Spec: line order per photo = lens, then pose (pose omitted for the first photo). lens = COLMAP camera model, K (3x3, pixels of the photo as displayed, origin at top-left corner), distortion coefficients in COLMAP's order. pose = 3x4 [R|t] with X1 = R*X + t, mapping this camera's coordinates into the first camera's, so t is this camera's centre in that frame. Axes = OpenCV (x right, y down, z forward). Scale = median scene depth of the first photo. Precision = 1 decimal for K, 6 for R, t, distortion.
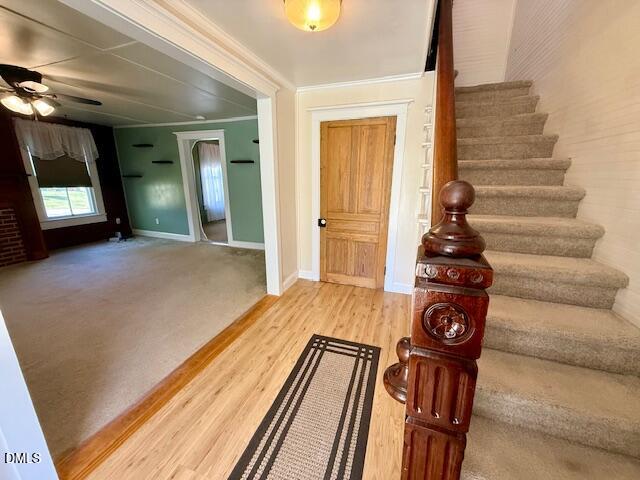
lens RADIAL K [[252.9, 0, 320.0], [0, 252.9, 240.0], [0, 0, 1]] dist [-0.000500, -0.000306]
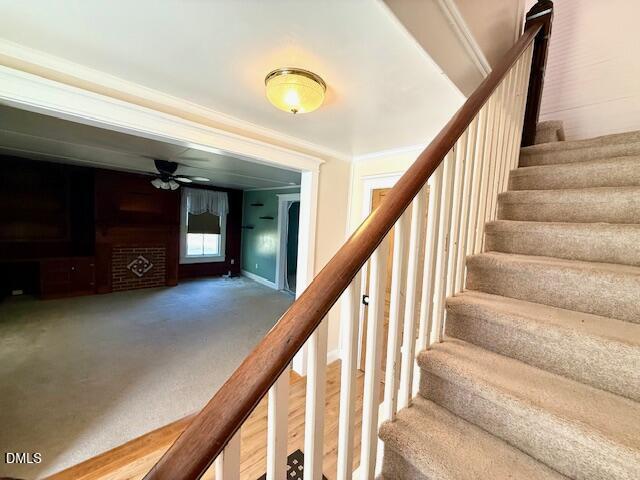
lens RADIAL K [[252.9, 0, 320.0], [0, 252.9, 240.0], [0, 0, 1]] dist [-0.000500, -0.000306]
pose [[0.883231, 0.077340, -0.462516, 0.159945], [-0.163267, 0.975313, -0.148690, -0.073933], [0.439599, 0.206841, 0.874054, 0.093964]]
